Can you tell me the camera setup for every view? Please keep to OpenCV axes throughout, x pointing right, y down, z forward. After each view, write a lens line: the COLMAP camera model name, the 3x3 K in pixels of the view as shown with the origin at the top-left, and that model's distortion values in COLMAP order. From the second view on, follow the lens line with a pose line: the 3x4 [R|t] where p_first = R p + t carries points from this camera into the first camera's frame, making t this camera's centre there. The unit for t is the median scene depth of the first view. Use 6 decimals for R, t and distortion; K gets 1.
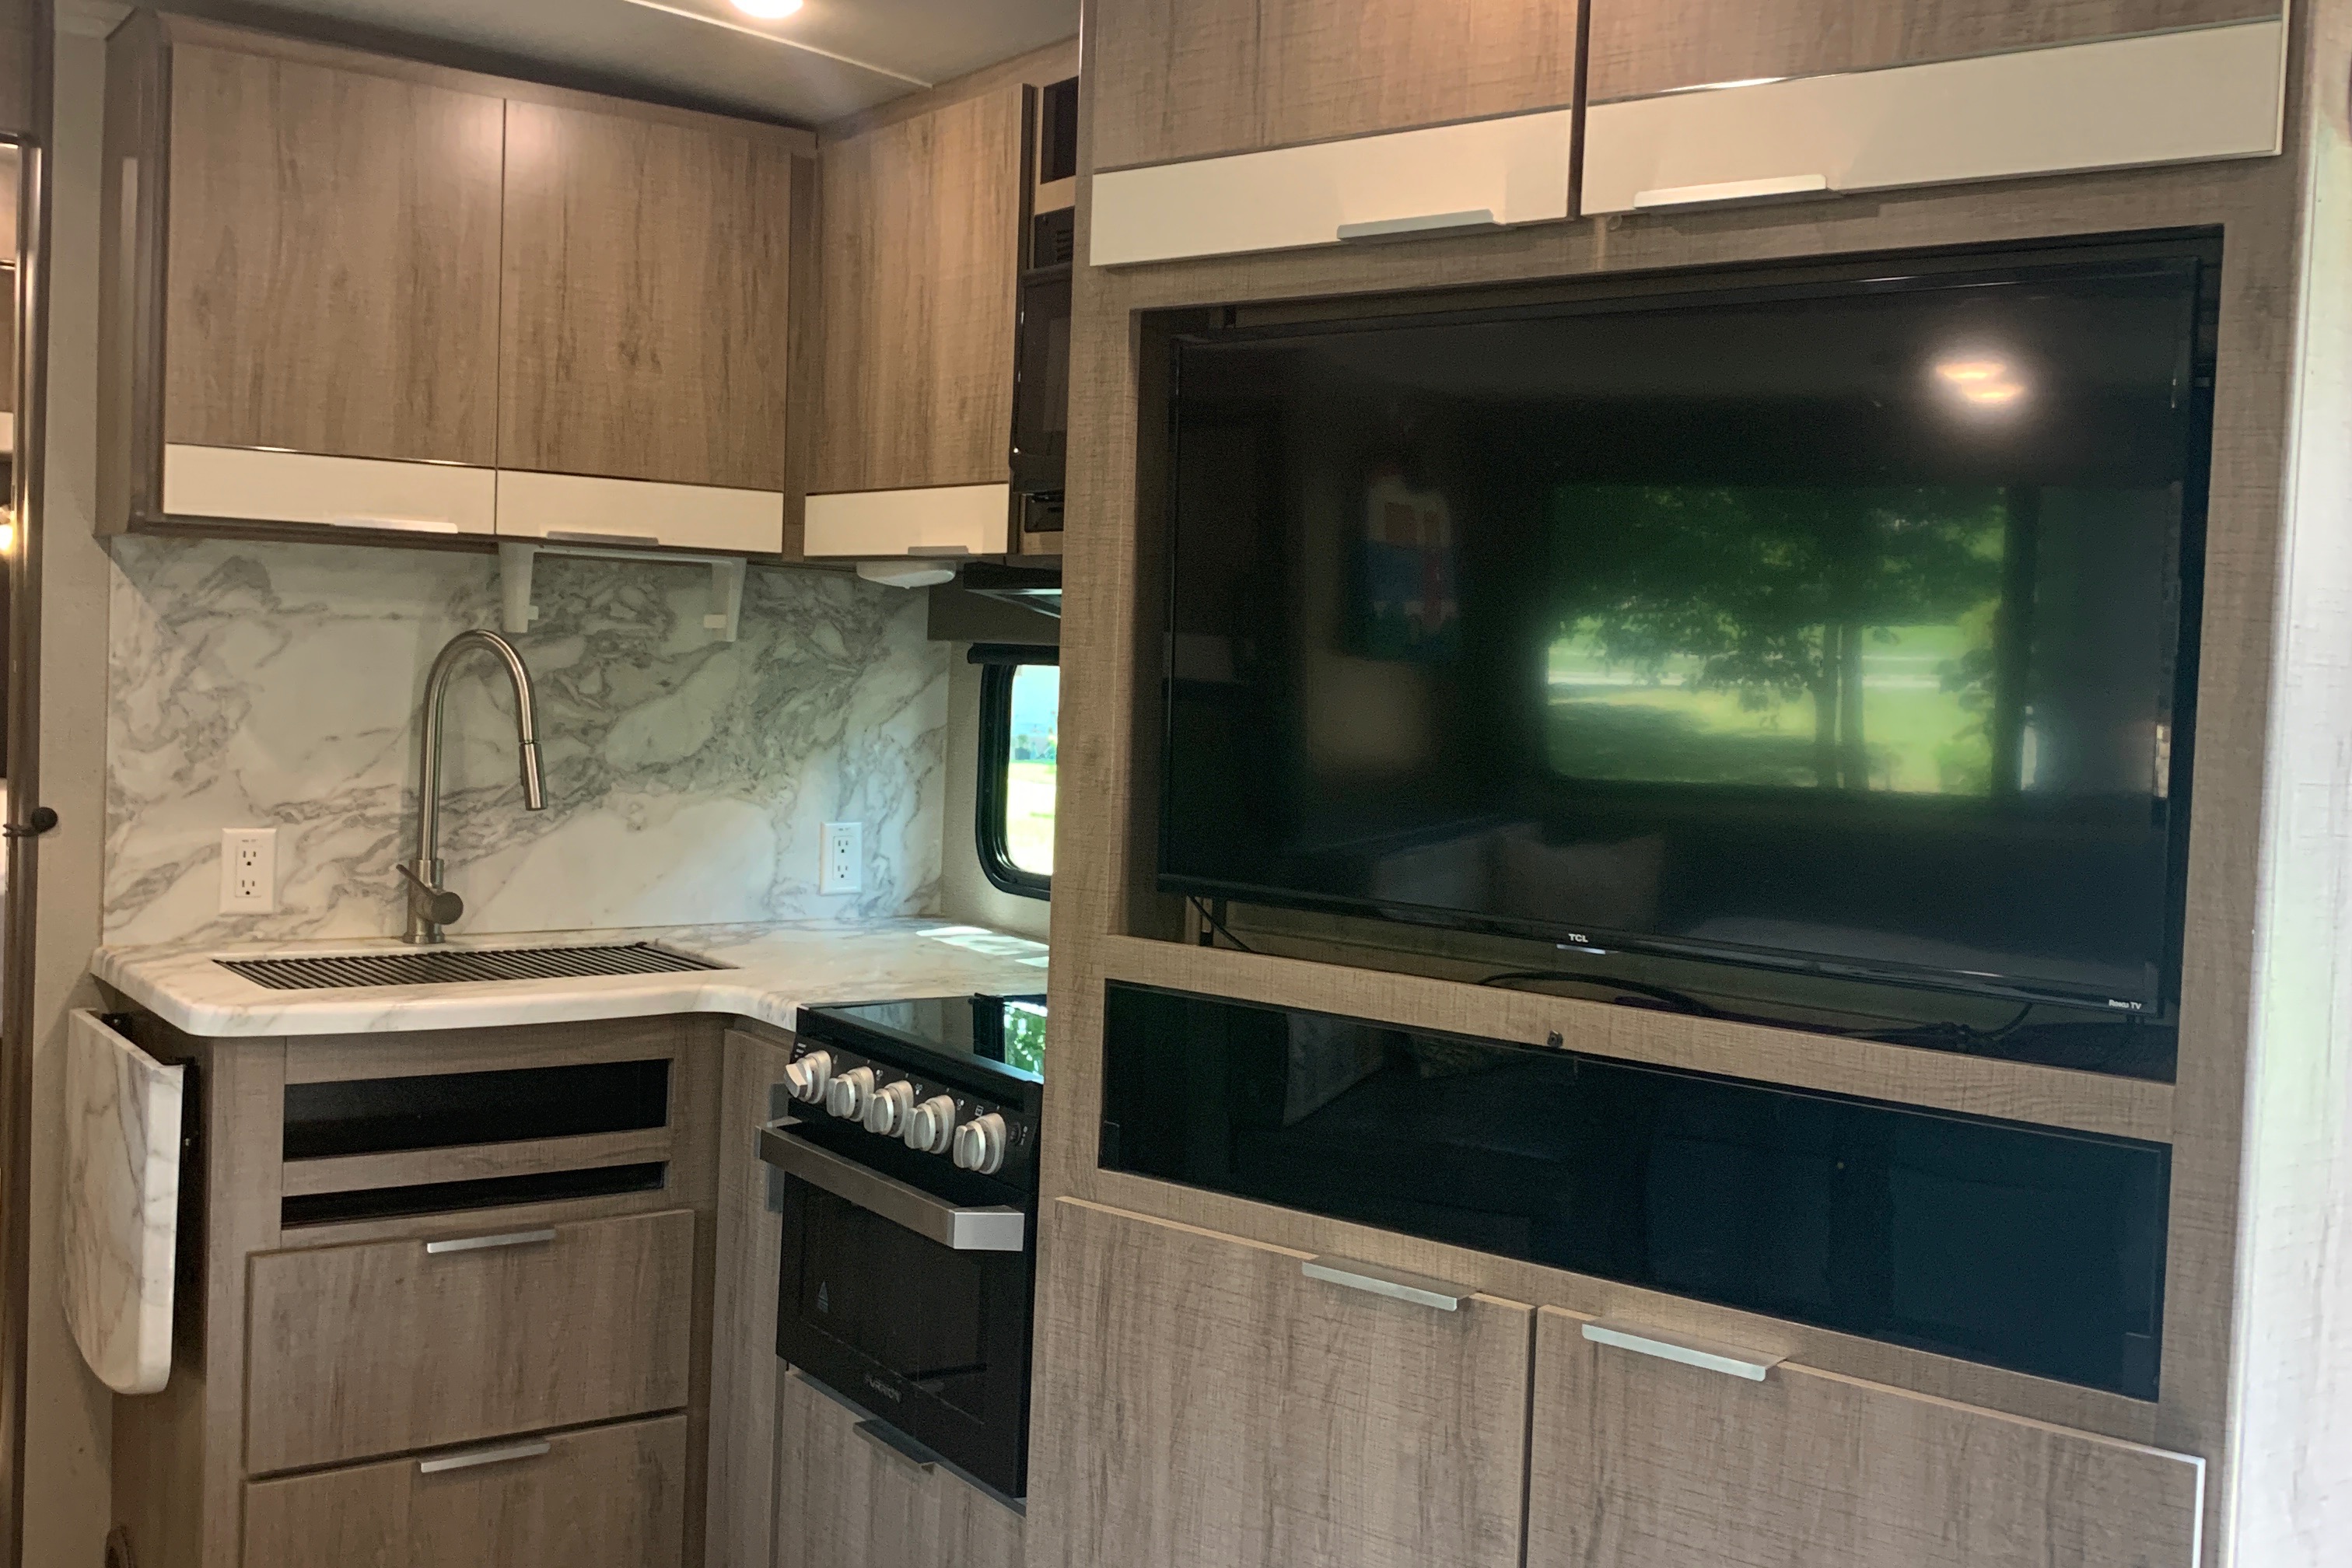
lens RADIAL K [[2352.3, 0, 1191.9], [0, 2352.3, 787.2], [0, 0, 1]] dist [0.175846, -0.478175]
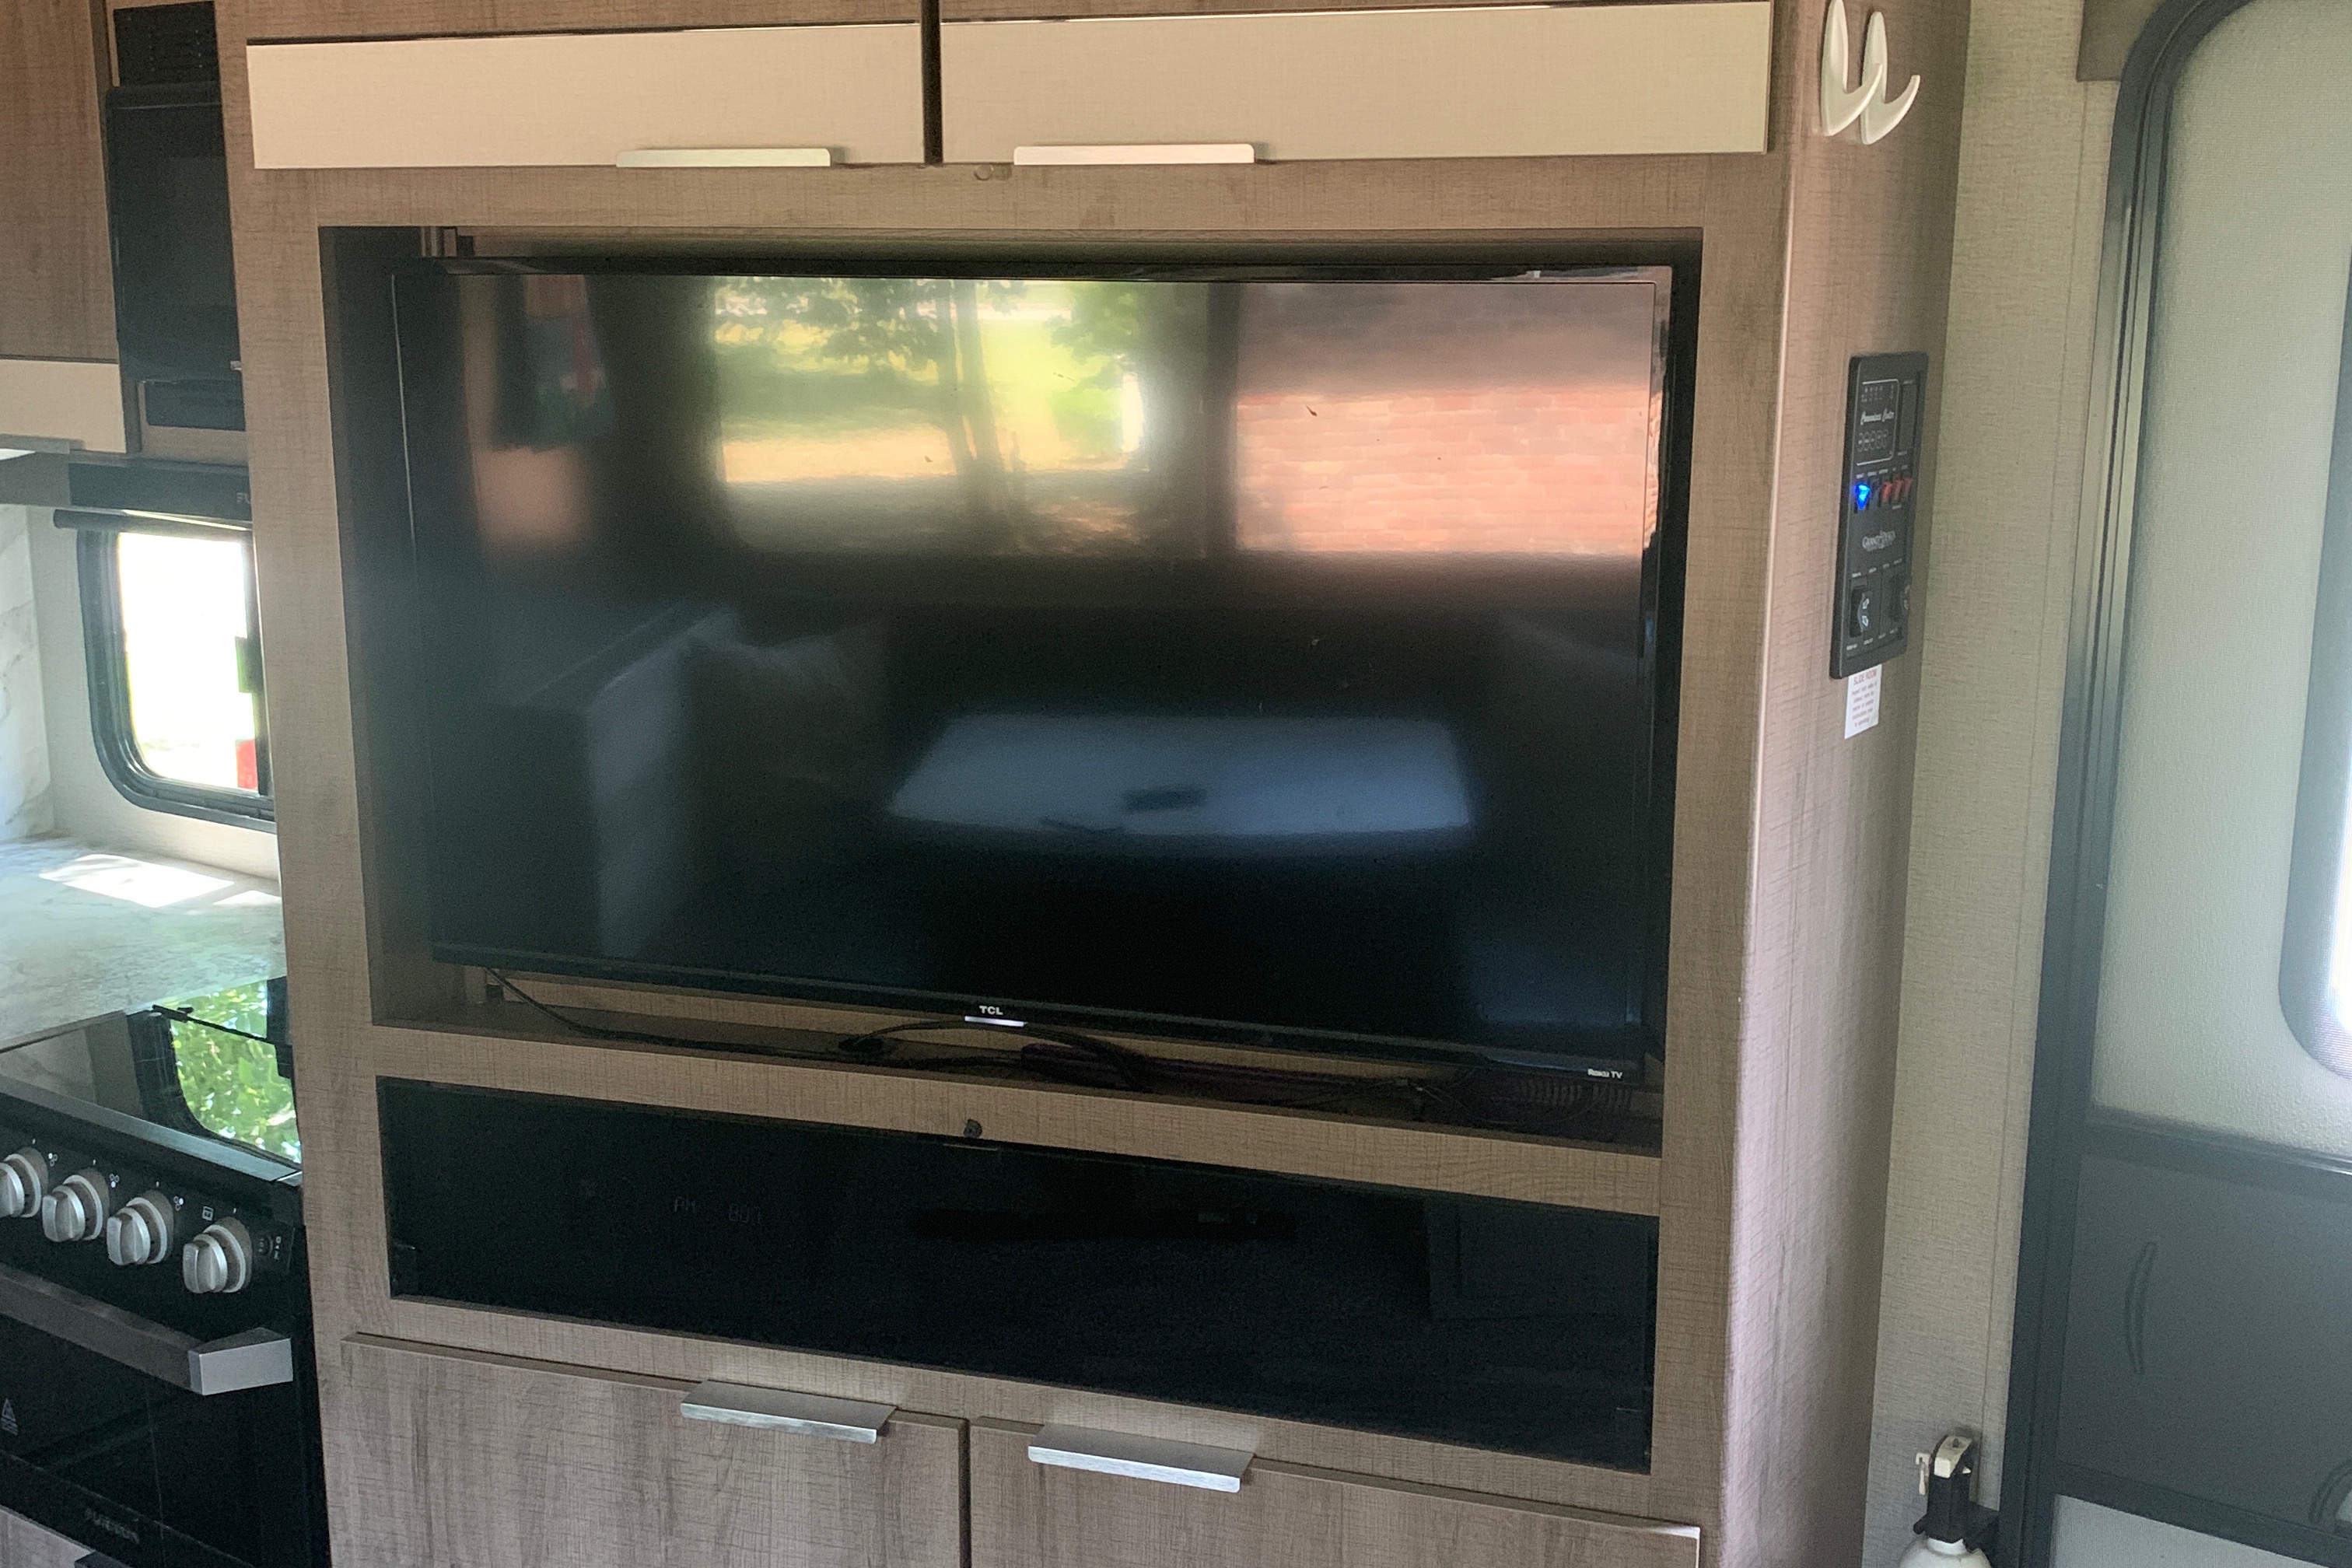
lens RADIAL K [[2352.8, 0, 1211.1], [0, 2352.8, 782.0], [0, 0, 1]] dist [-0.016501, 0.012155]
pose [[0.923666, -0.109125, 0.367332, -0.059020], [0.048671, 0.984240, 0.170007, -0.143587], [-0.380095, -0.139151, 0.914420, 0.183949]]
